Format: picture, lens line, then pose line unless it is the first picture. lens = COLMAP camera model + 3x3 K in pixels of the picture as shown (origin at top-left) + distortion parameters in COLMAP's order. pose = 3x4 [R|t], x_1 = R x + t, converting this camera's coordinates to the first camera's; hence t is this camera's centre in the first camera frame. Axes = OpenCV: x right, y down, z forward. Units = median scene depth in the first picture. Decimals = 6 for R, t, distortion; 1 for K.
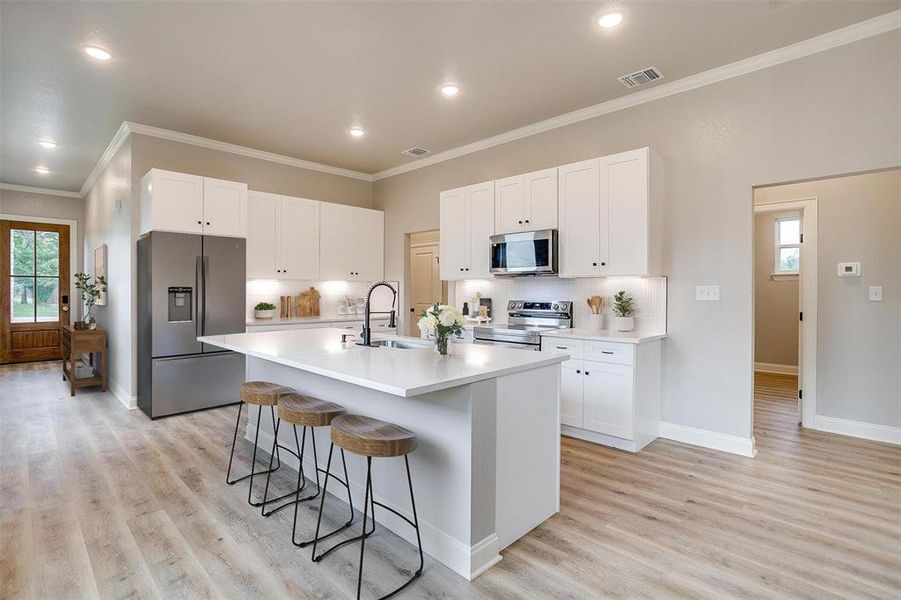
lens RADIAL K [[437.6, 0, 448.0], [0, 437.6, 293.3], [0, 0, 1]] dist [-0.061558, 0.032486]
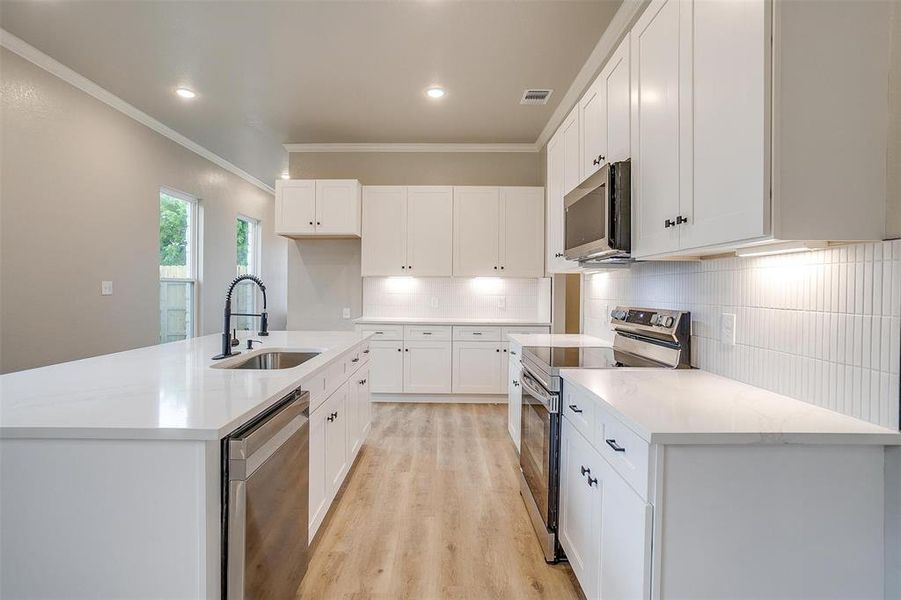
lens RADIAL K [[437.6, 0, 448.0], [0, 437.6, 293.3], [0, 0, 1]] dist [-0.061558, 0.032486]
pose [[0.704020, 0.008264, -0.710132, 0.397666], [-0.009272, 0.999954, 0.002444, 0.000955], [0.710120, 0.004864, 0.704064, 0.465857]]
